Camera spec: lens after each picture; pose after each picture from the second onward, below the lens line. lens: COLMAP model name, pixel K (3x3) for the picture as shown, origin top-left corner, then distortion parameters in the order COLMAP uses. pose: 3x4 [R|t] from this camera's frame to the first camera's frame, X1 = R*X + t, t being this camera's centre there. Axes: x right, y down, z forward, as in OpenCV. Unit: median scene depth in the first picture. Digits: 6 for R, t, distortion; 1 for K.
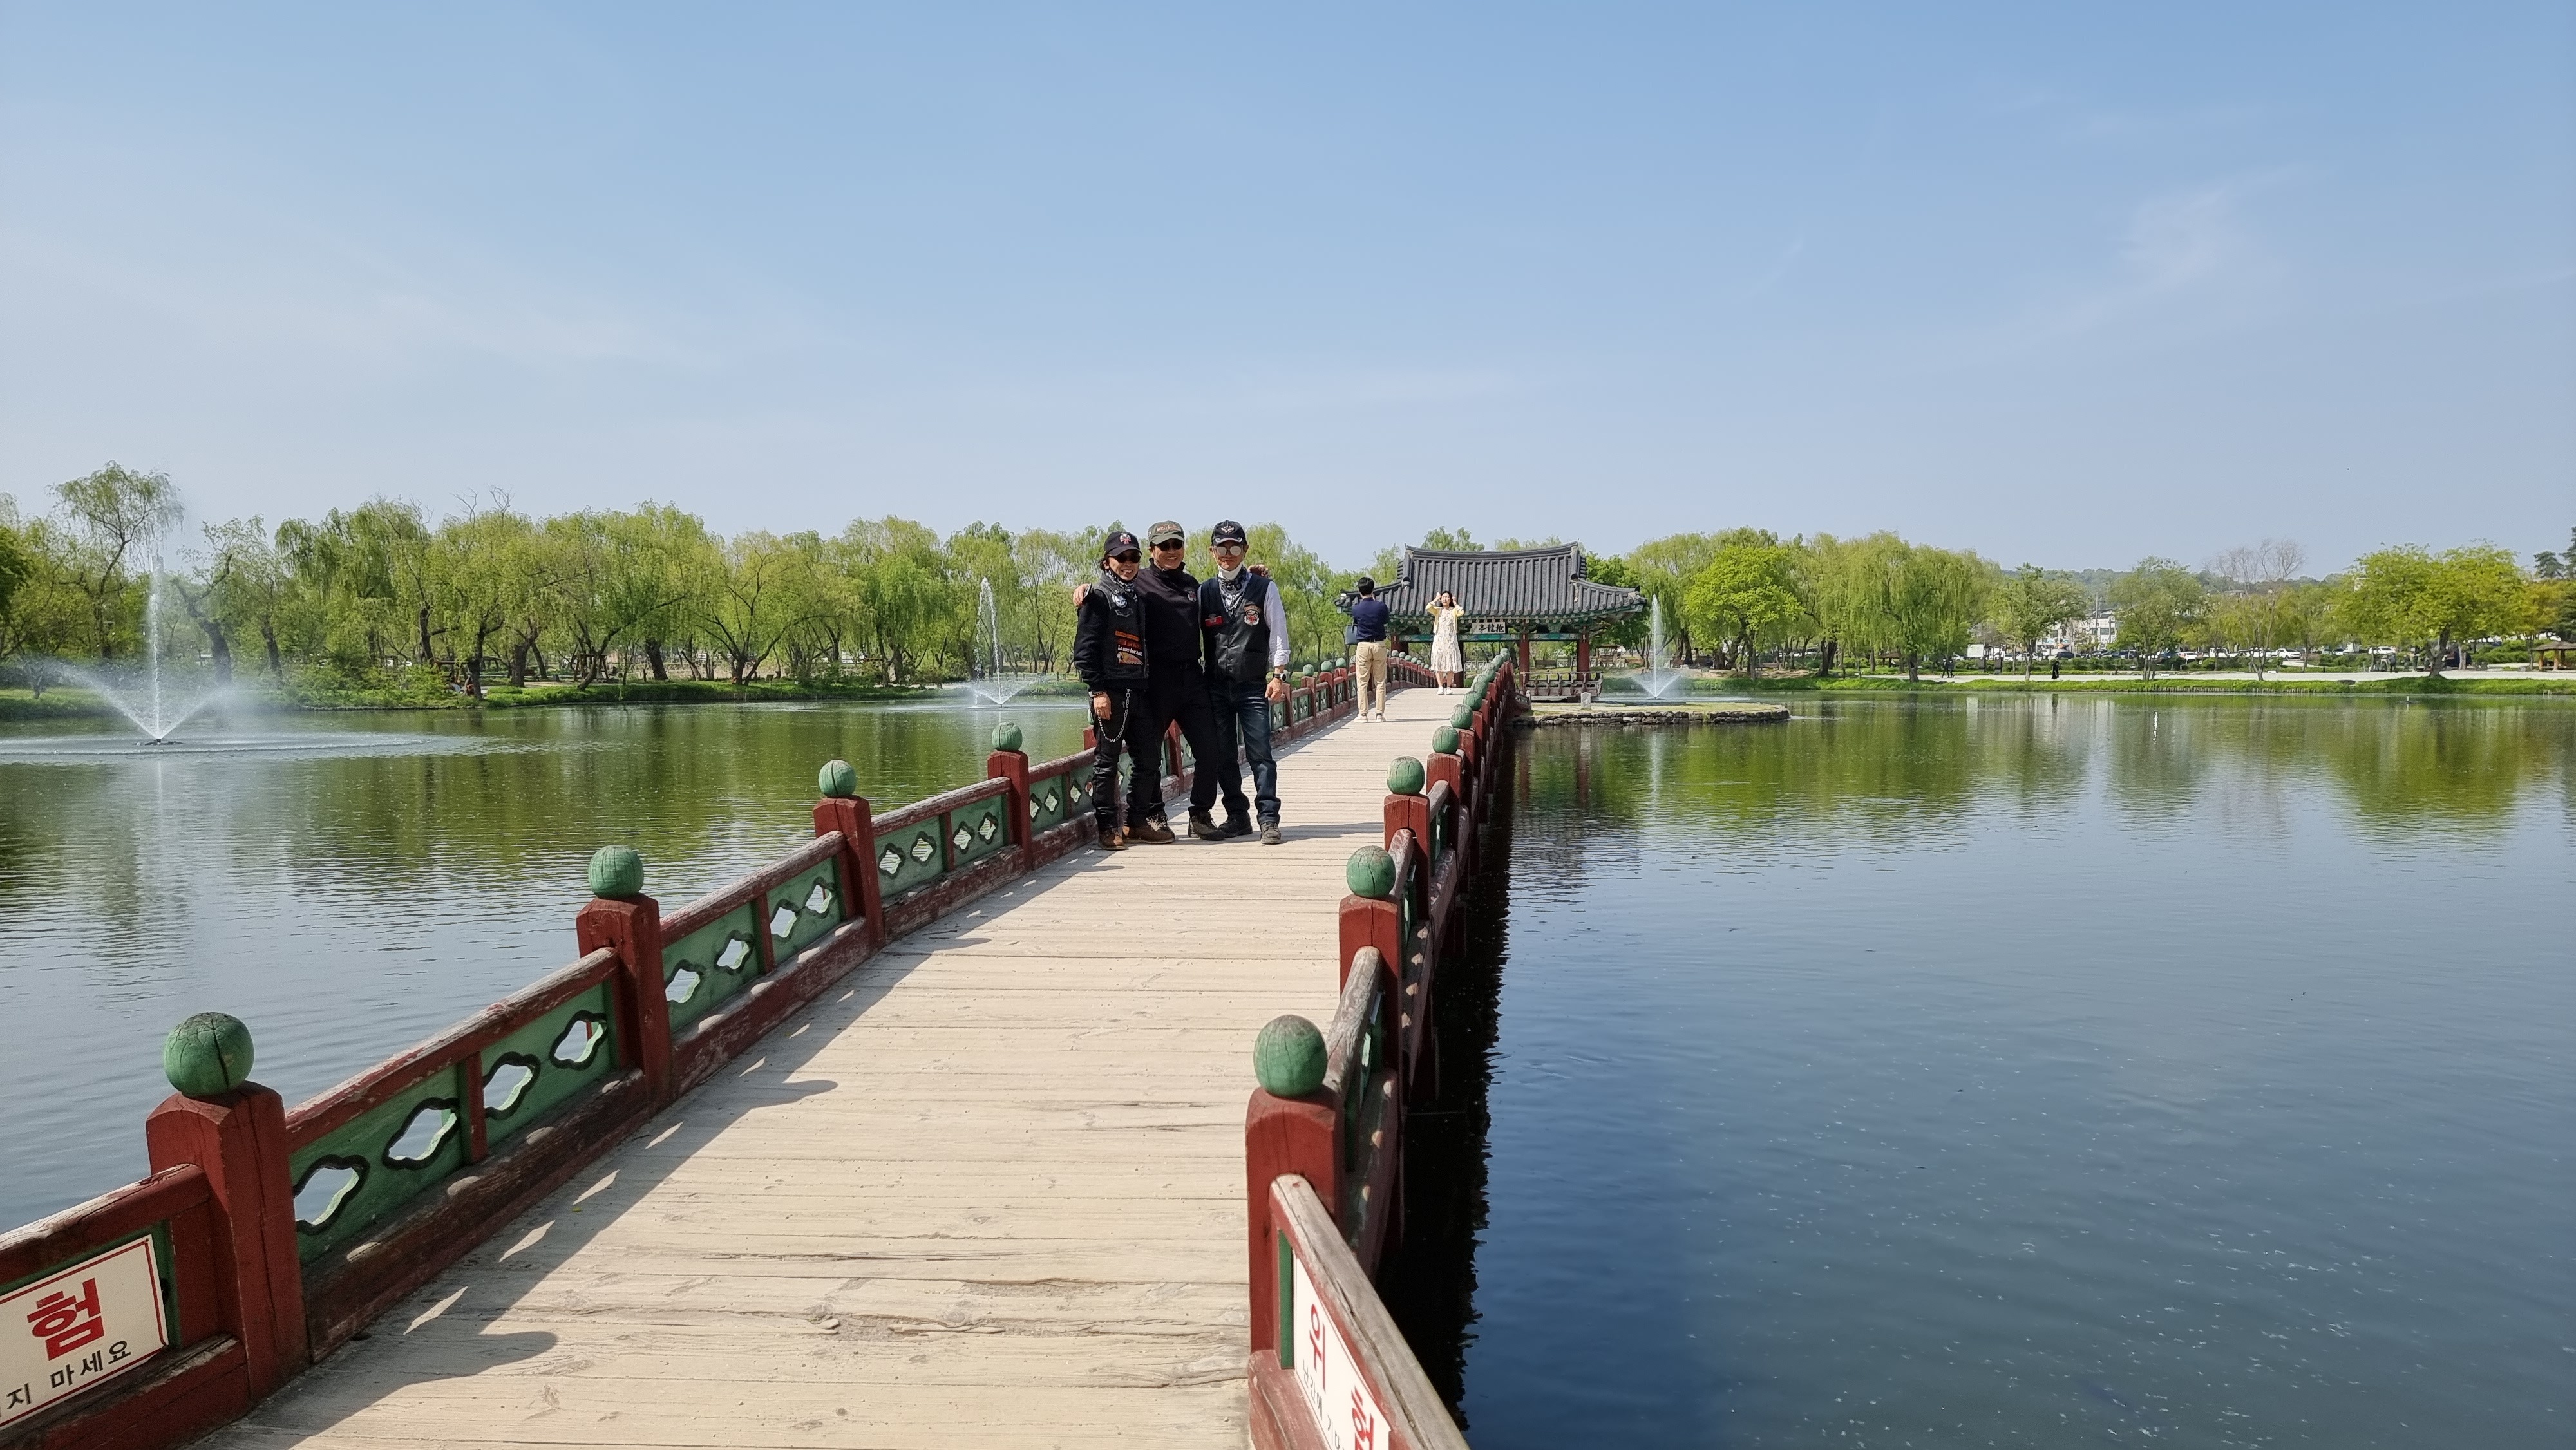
lens RADIAL K [[1793.2, 0, 1312.0], [0, 1793.2, 730.8], [0, 0, 1]] dist [0.083967, -0.057816]
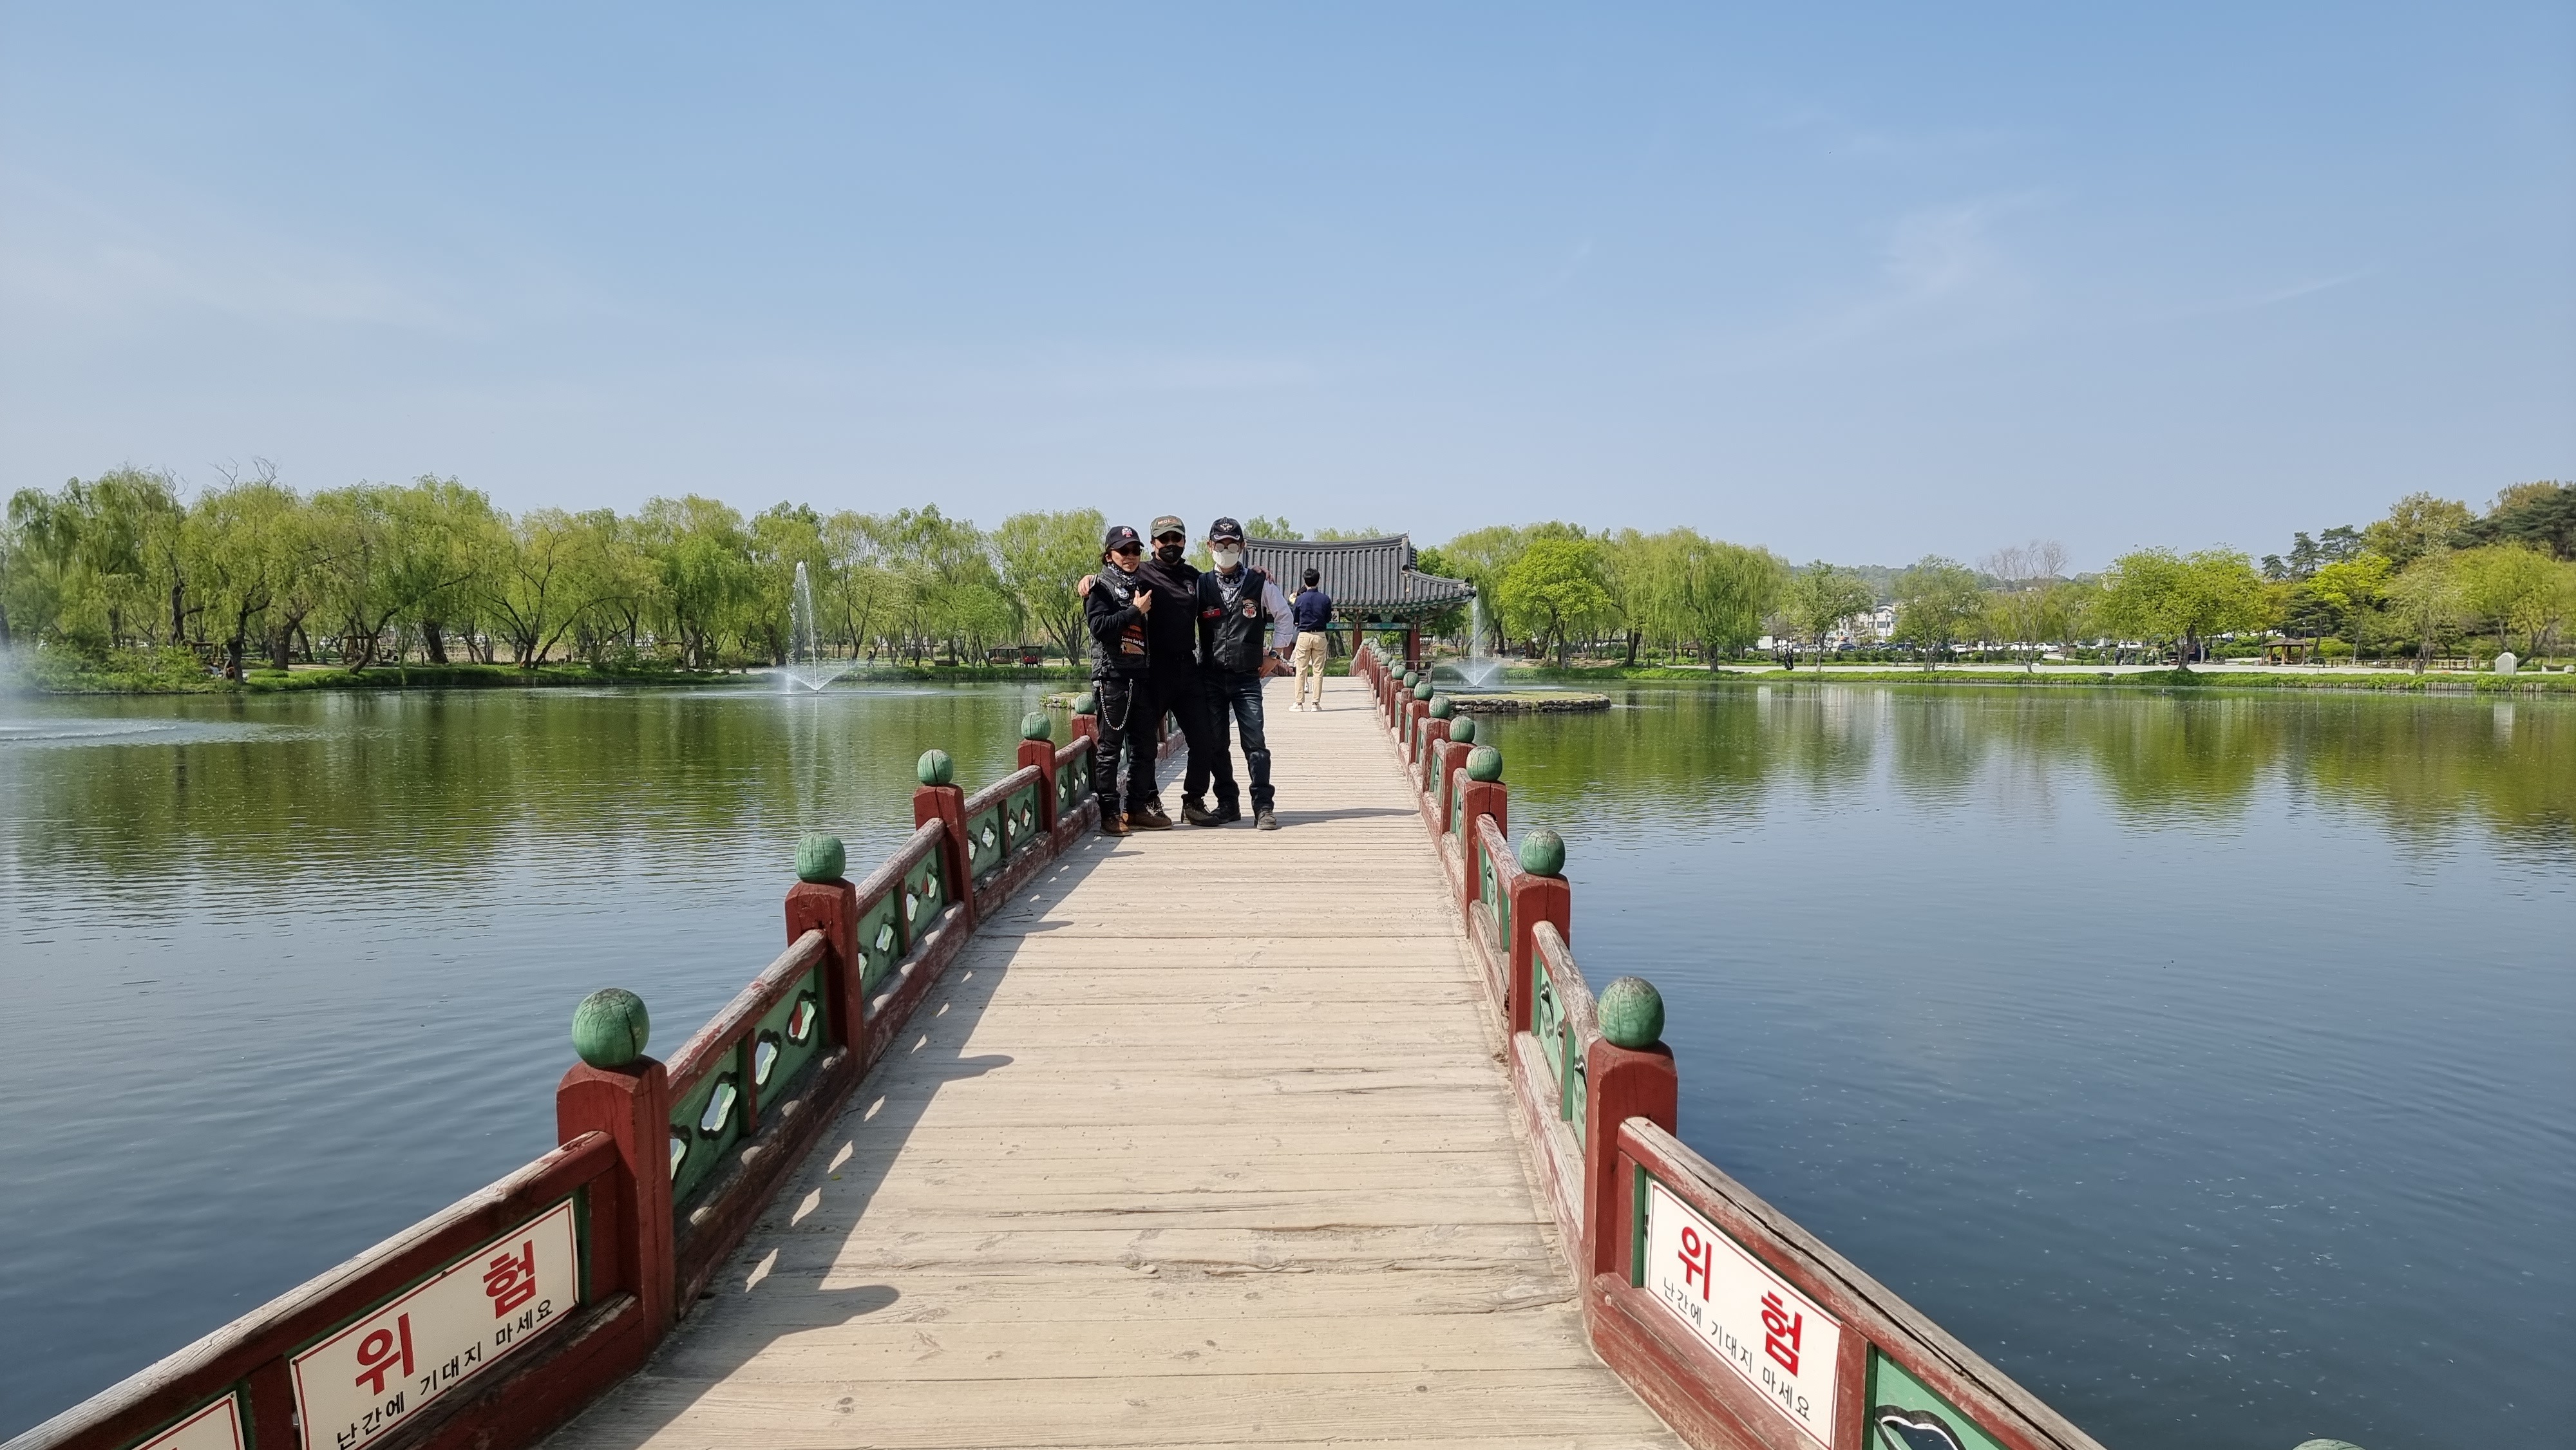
lens RADIAL K [[1793.2, 0, 1339.5], [0, 1793.2, 716.1], [0, 0, 1]] dist [0.083967, -0.057816]
pose [[0.992390, 0.001667, 0.123124, -0.106292], [-0.001522, 0.999998, -0.001270, -0.001138], [-0.123126, 0.001073, 0.992391, -0.032177]]
